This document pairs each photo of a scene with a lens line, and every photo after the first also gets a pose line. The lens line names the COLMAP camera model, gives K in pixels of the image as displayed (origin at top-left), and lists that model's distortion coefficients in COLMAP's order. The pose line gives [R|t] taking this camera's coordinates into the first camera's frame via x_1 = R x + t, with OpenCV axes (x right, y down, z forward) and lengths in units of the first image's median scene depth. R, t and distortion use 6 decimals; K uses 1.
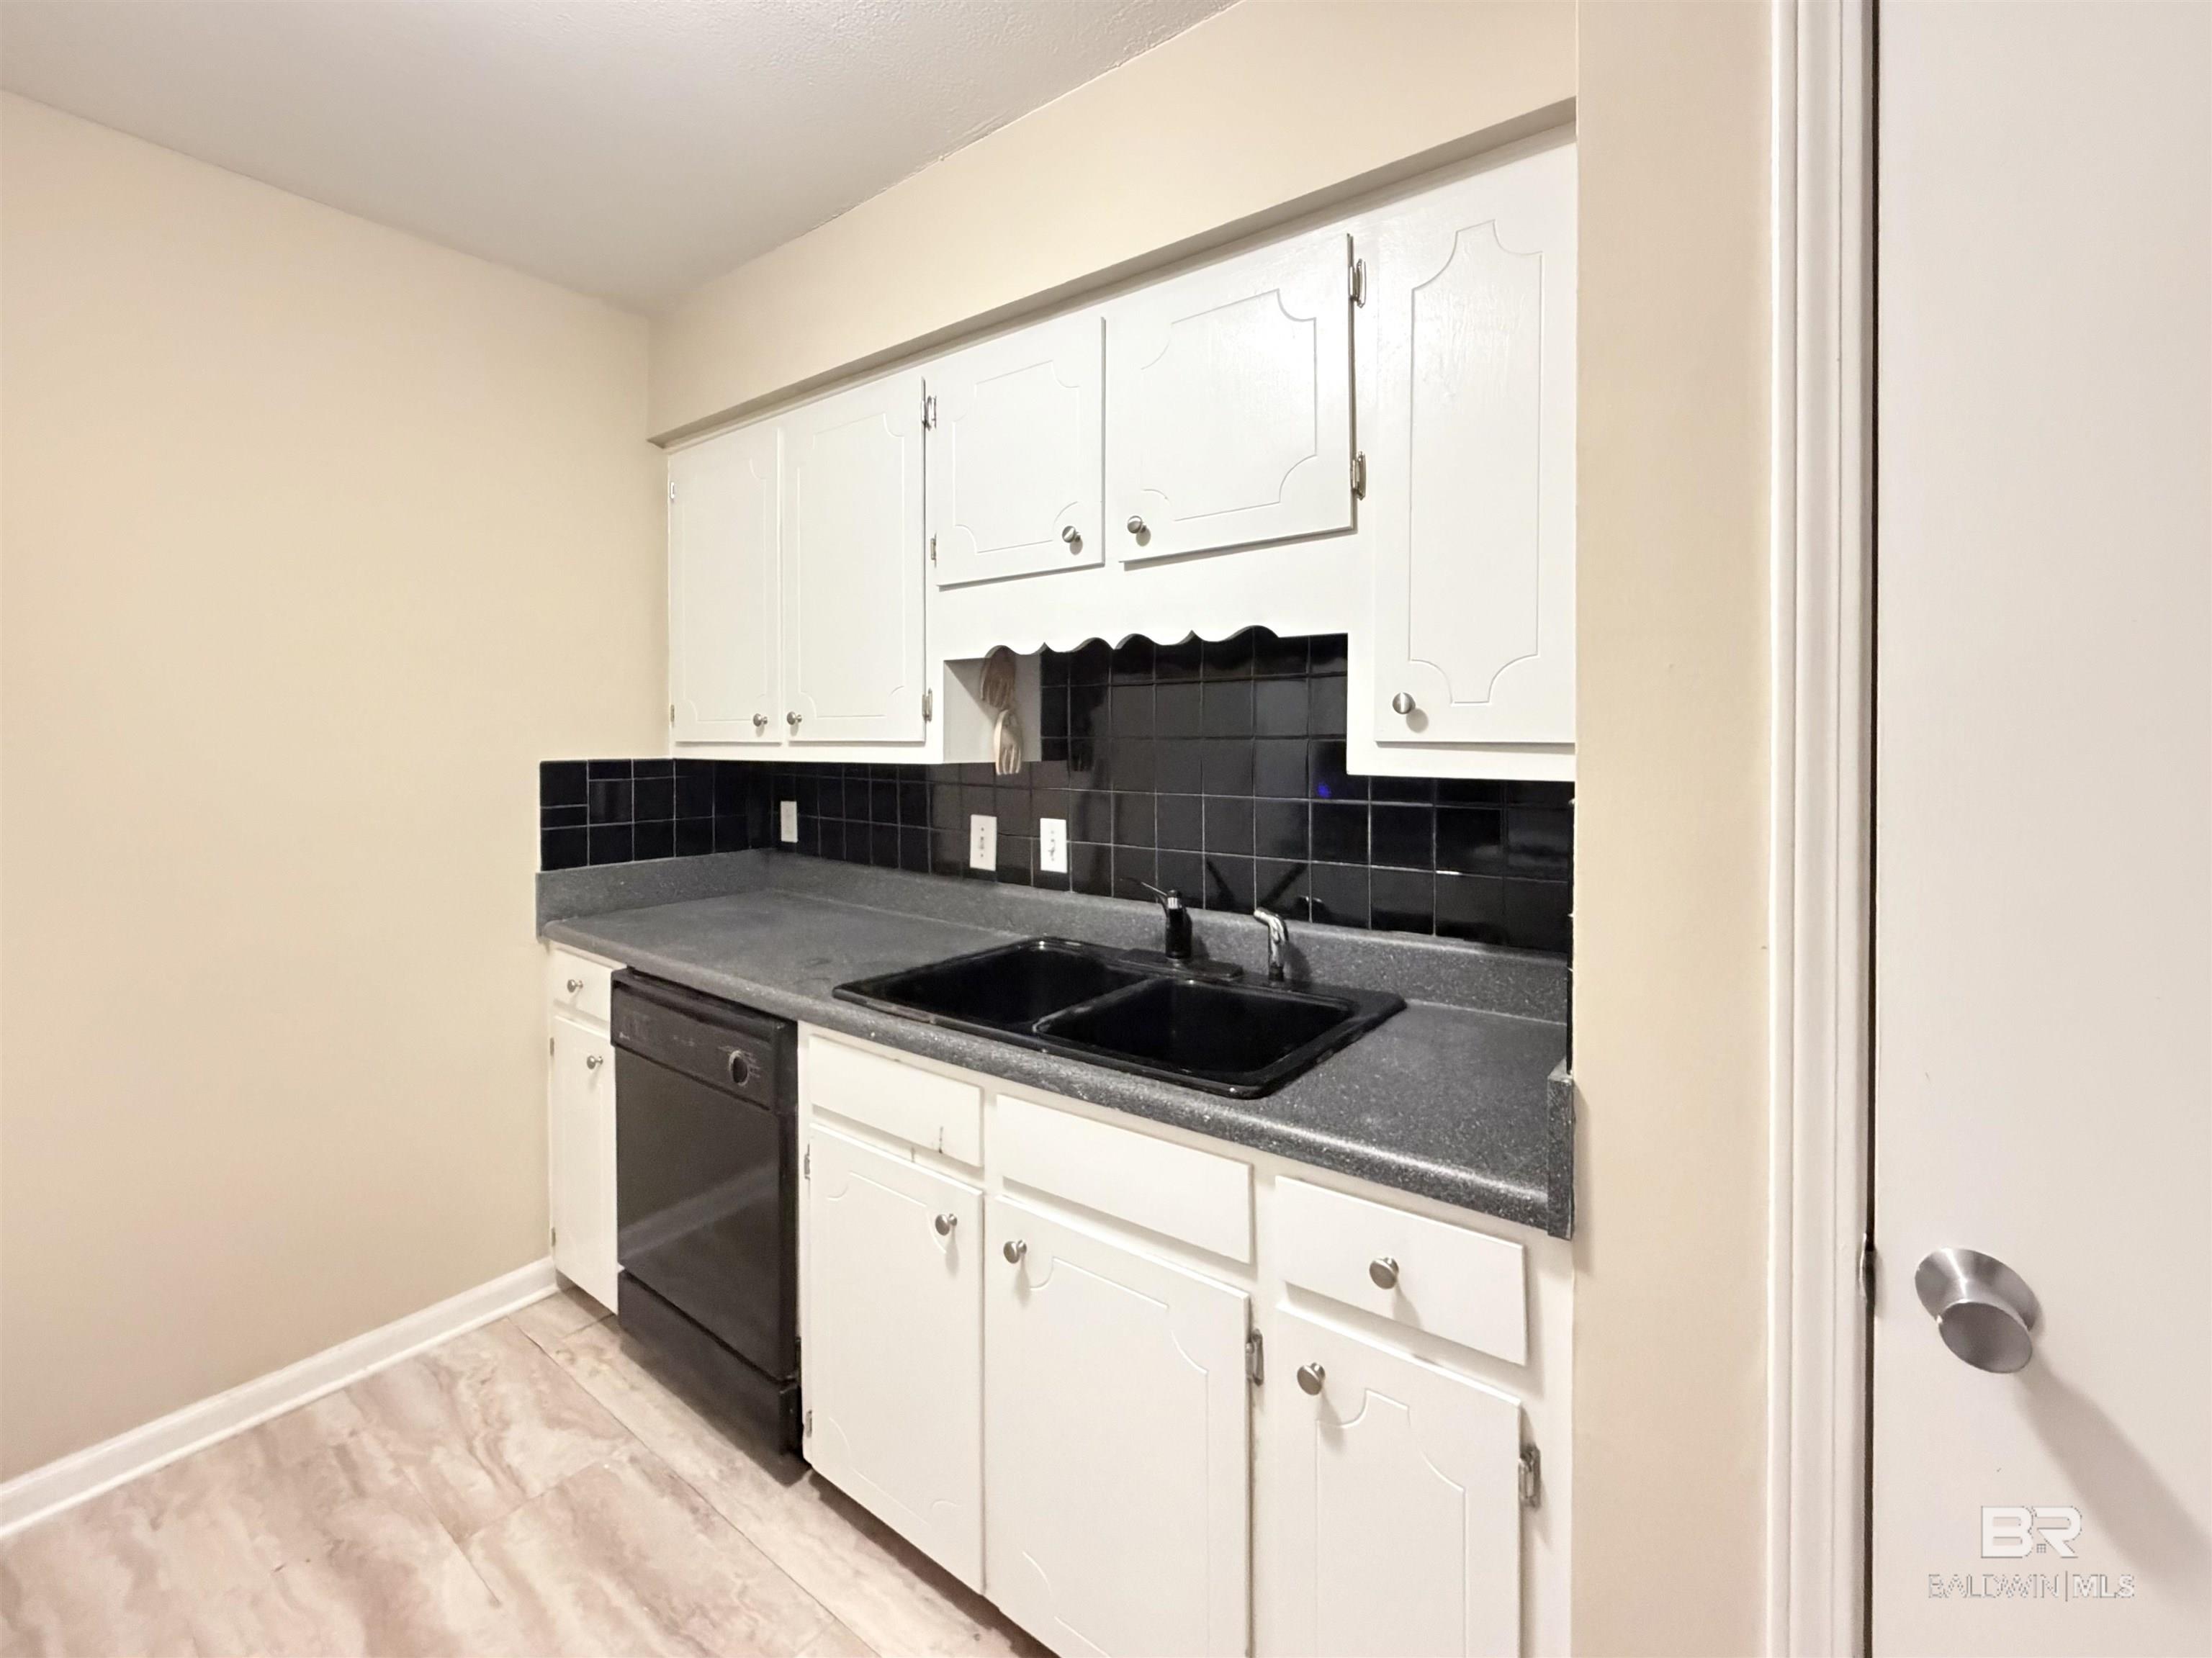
lens RADIAL K [[958.7, 0, 1086.4], [0, 958.7, 746.6], [0, 0, 1]] dist [0.000121, -0.000095]
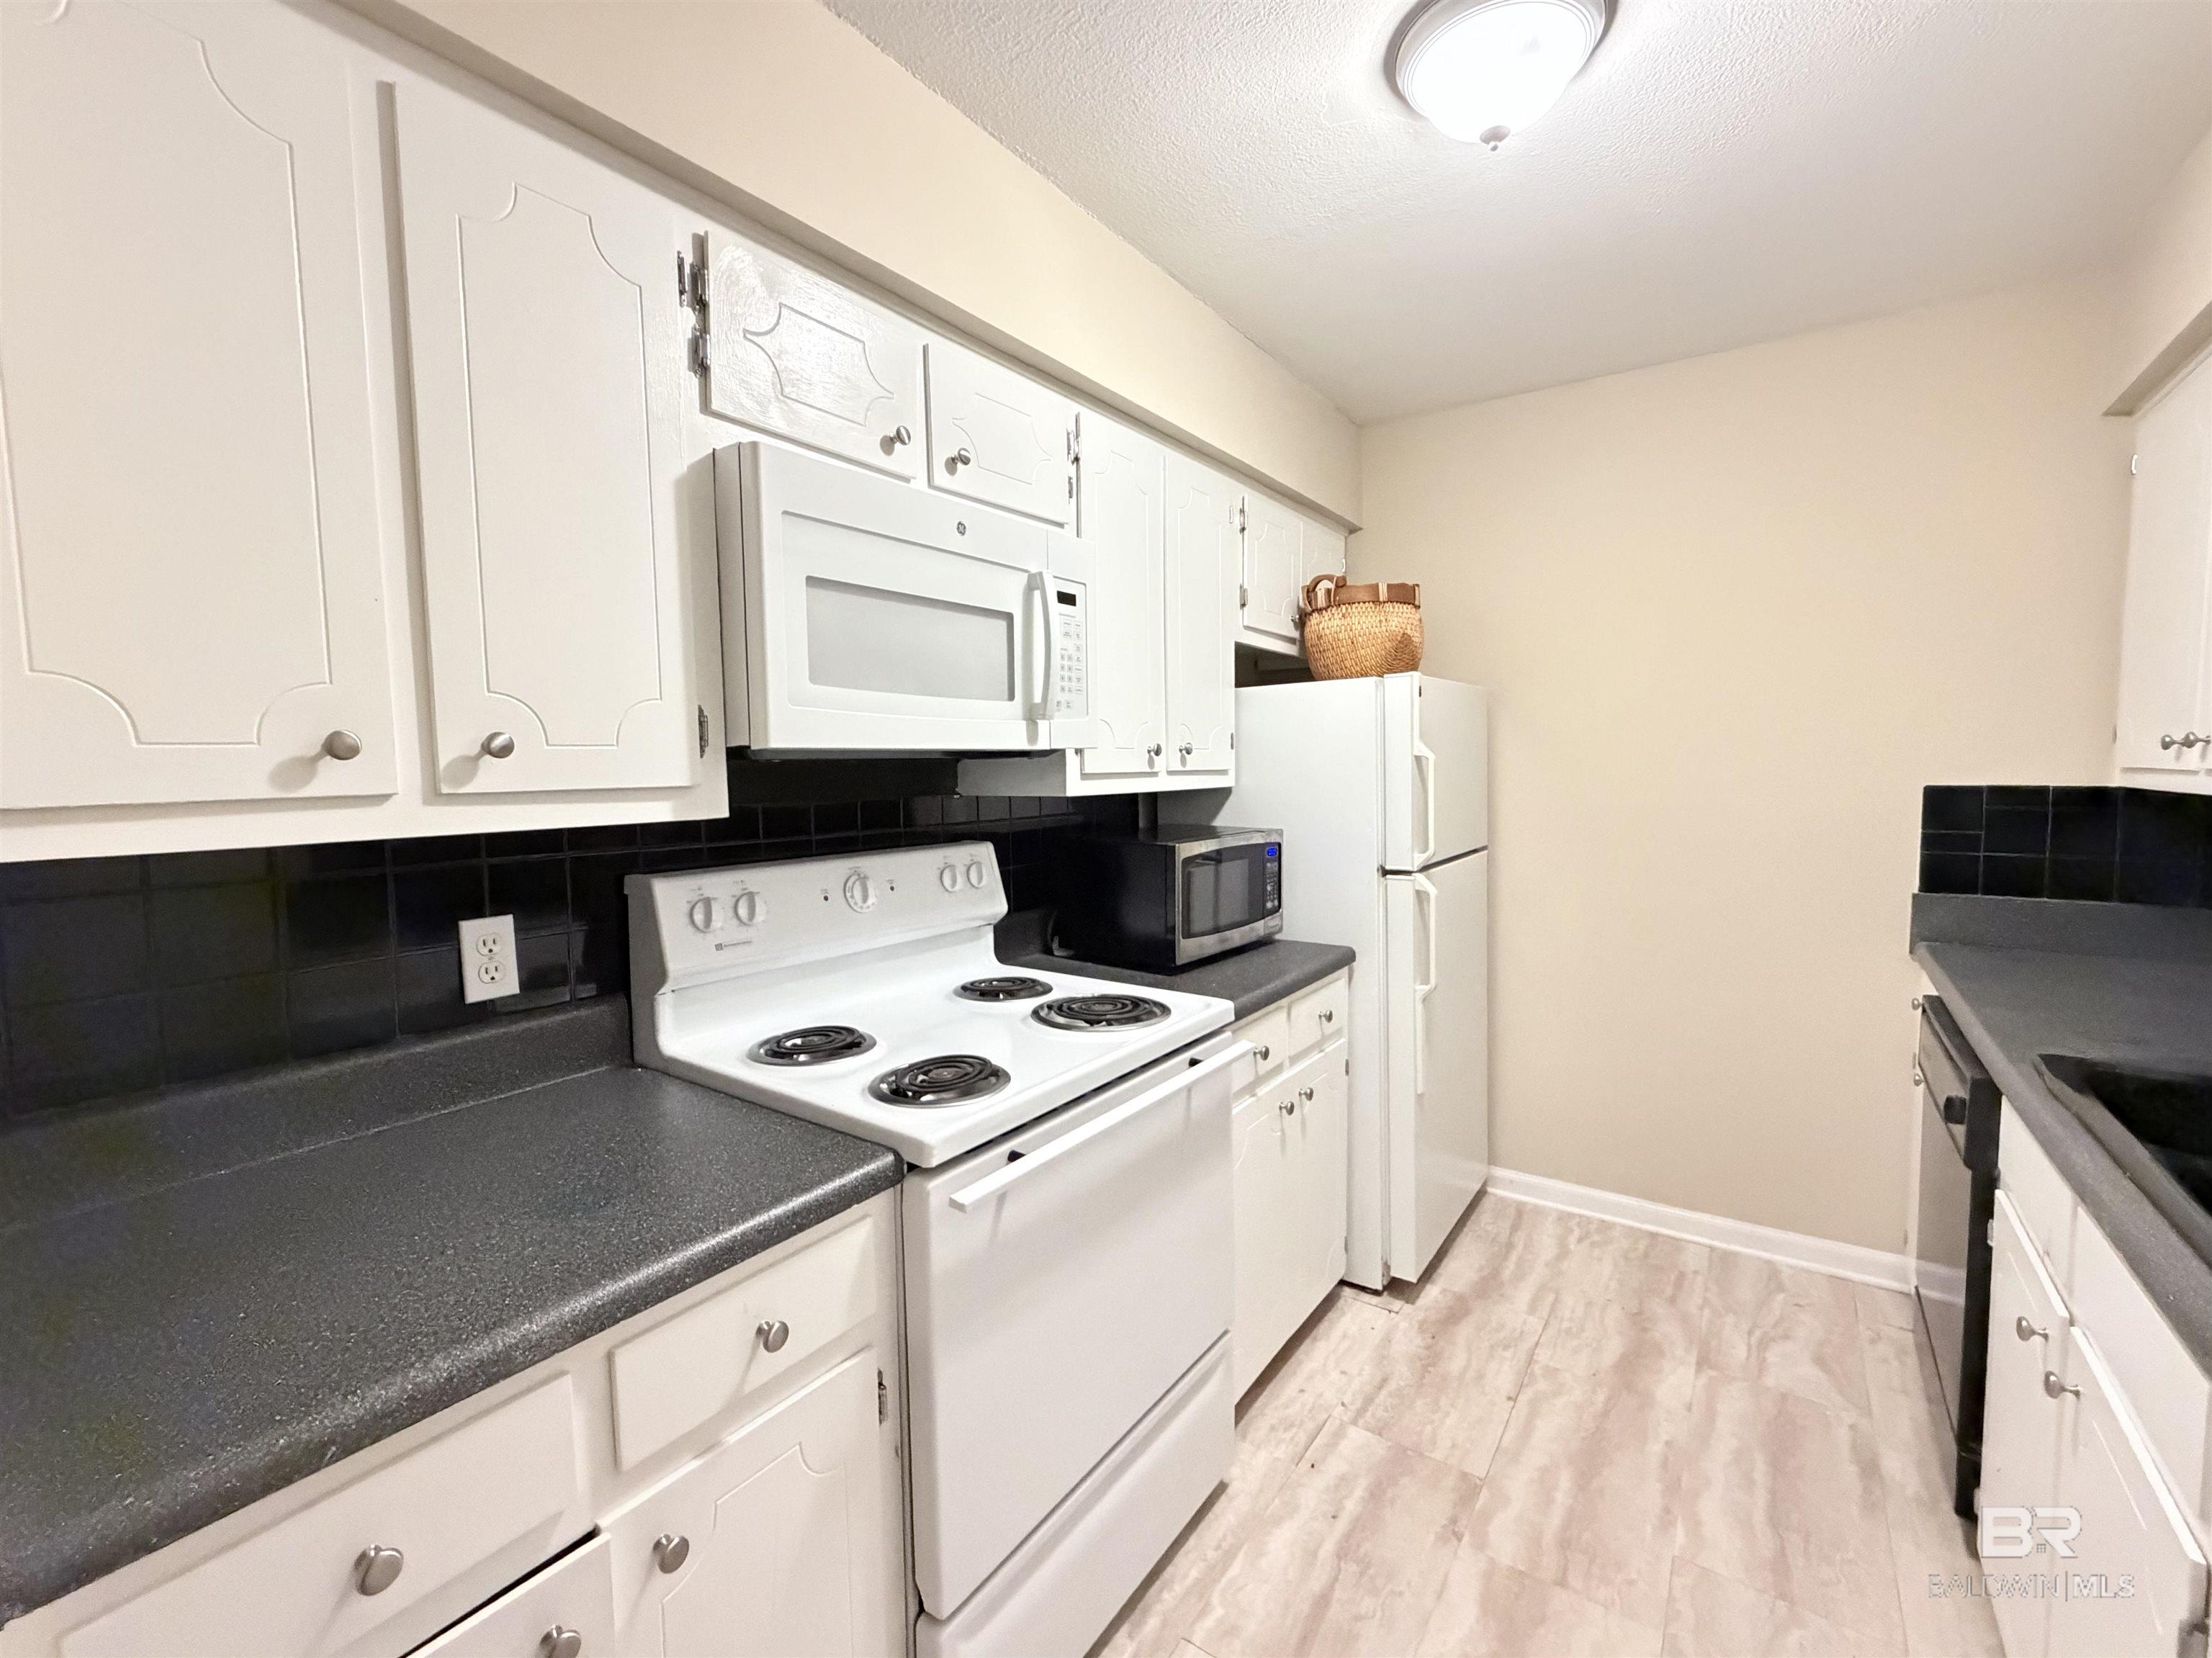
lens RADIAL K [[942.5, 0, 1103.7], [0, 942.5, 825.8], [0, 0, 1]] dist [0.000075, -0.000183]
pose [[0.045062, 0.073083, -0.996307, 0.495975], [-0.003419, 0.997326, 0.073003, -0.015391], [0.998978, 0.000116, 0.045191, 0.094862]]
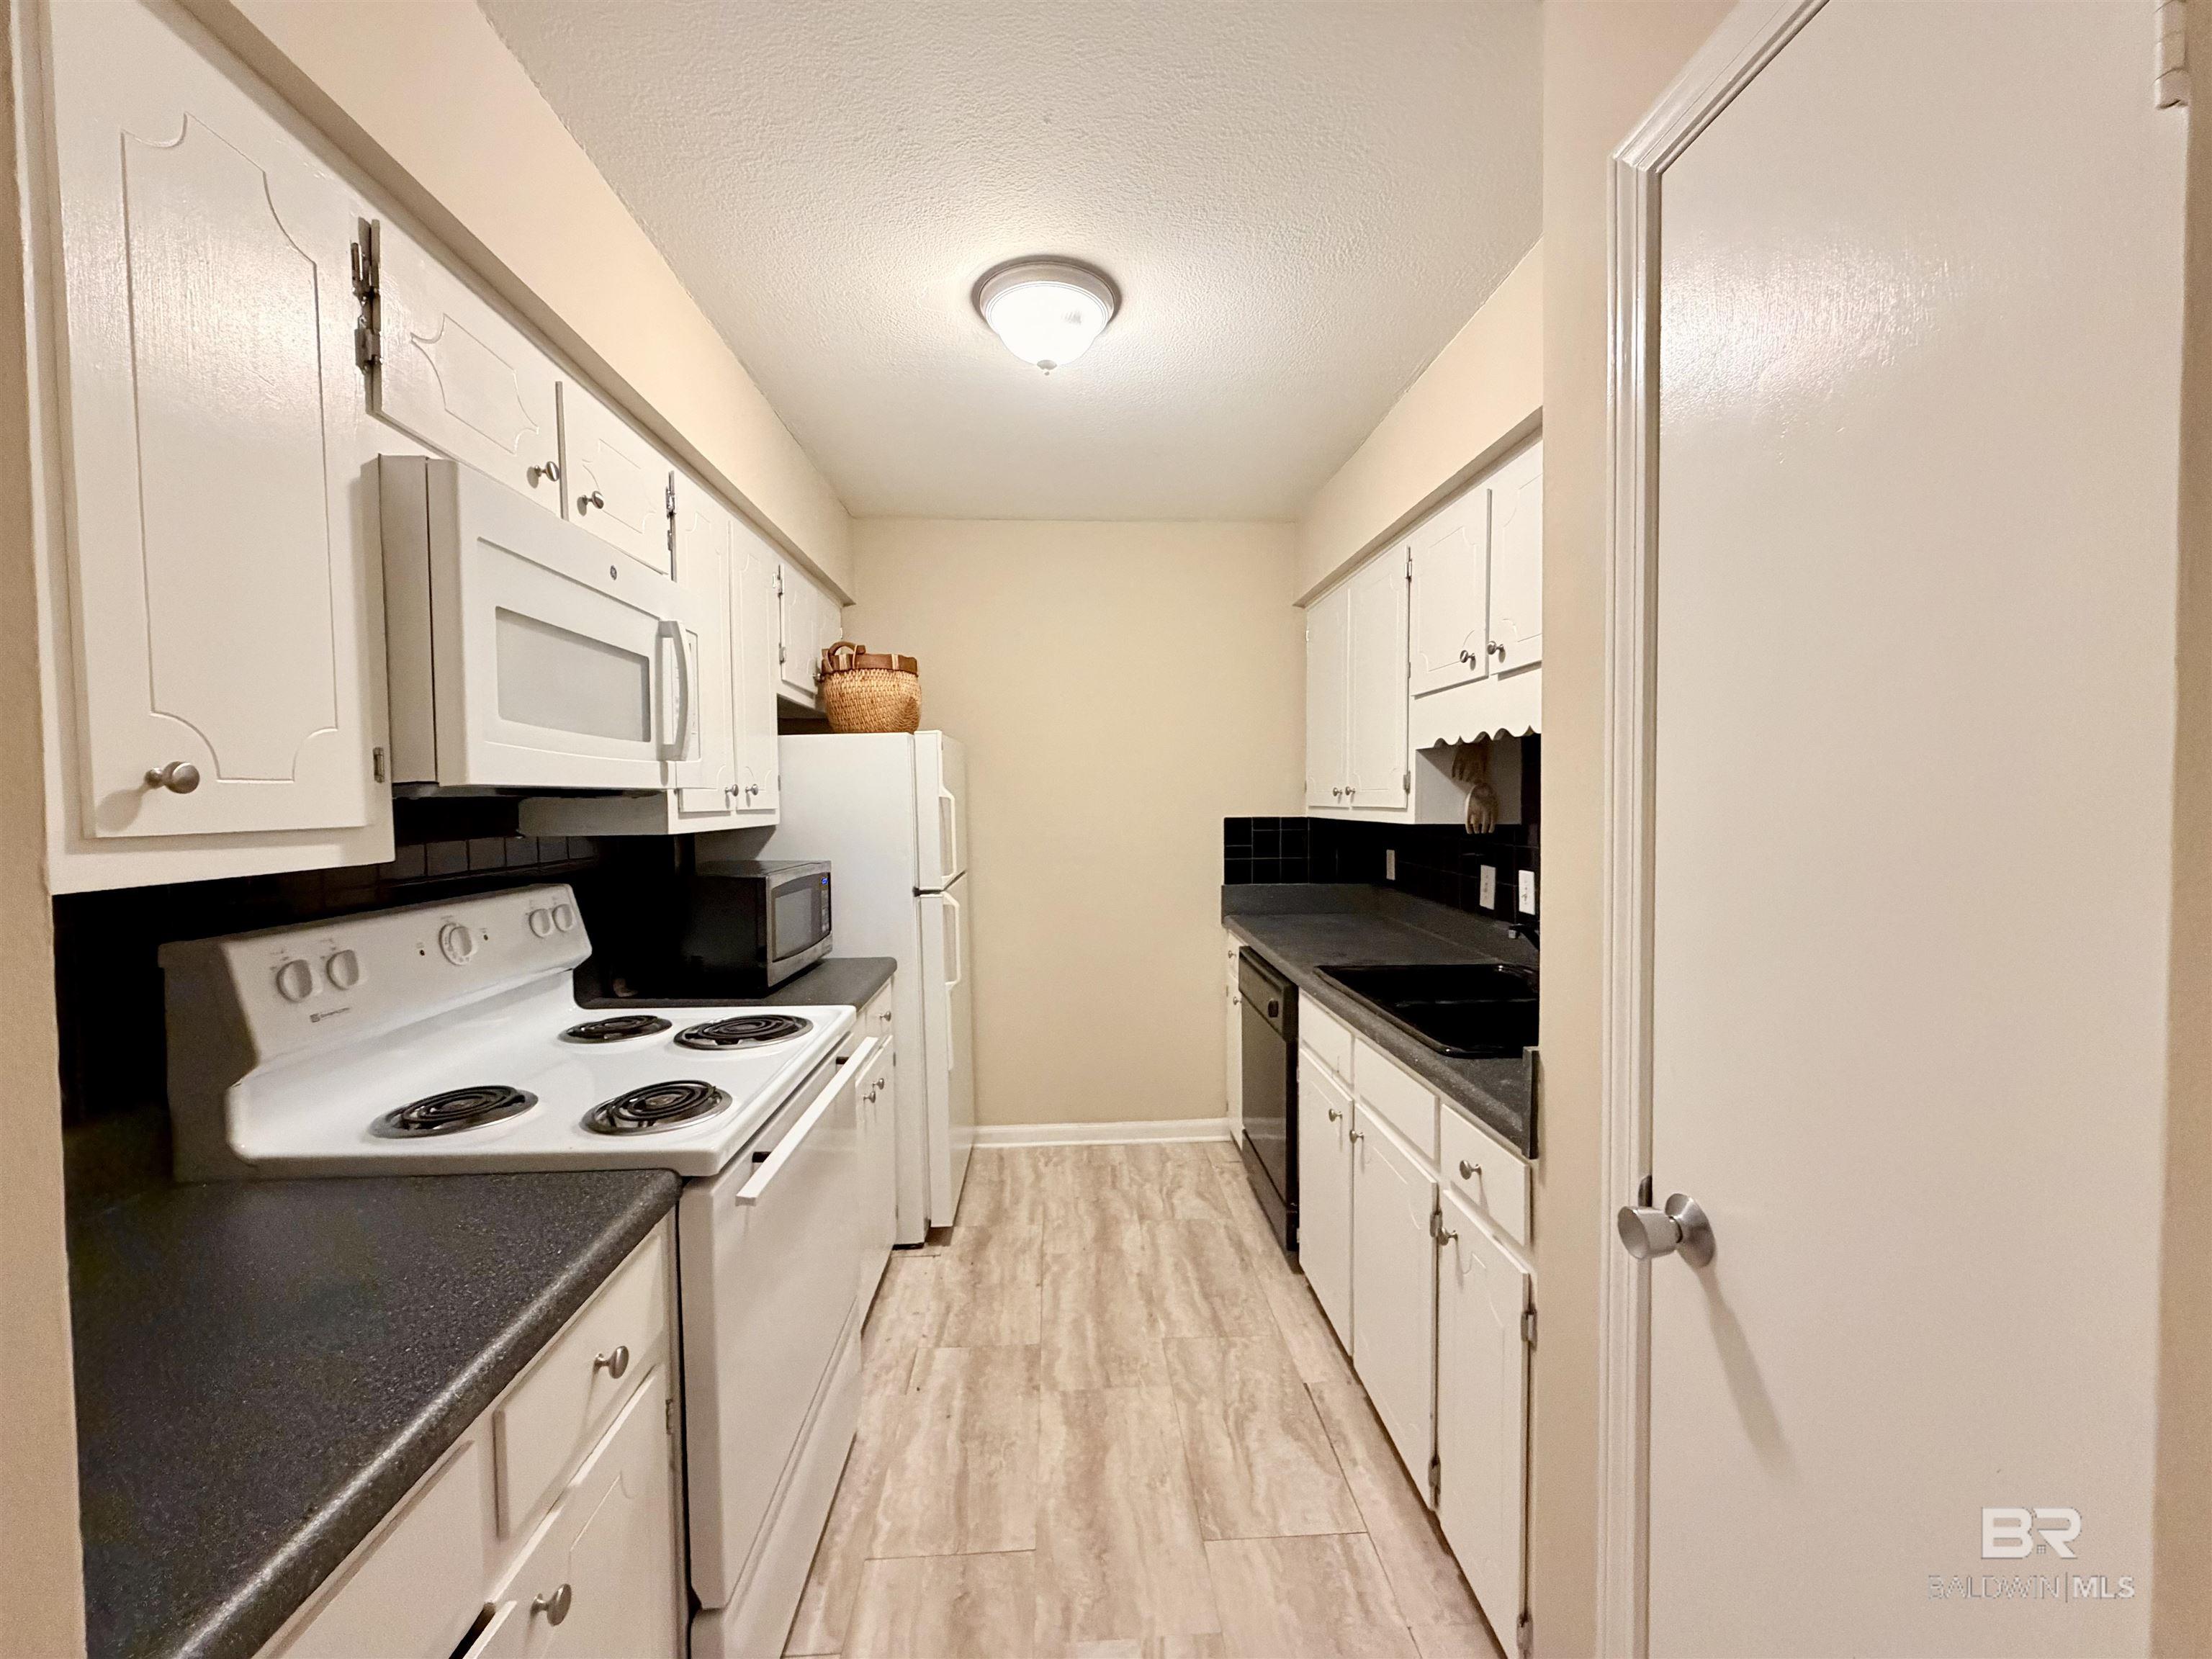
lens RADIAL K [[878.5, 0, 1099.2], [0, 878.5, 826.5], [0, 0, 1]] dist [-0.000886, 0.000225]
pose [[0.653691, 0.025027, -0.756347, 0.533981], [-0.006216, 0.999597, 0.027705, -0.011701], [0.756736, -0.013409, 0.653583, -0.182636]]
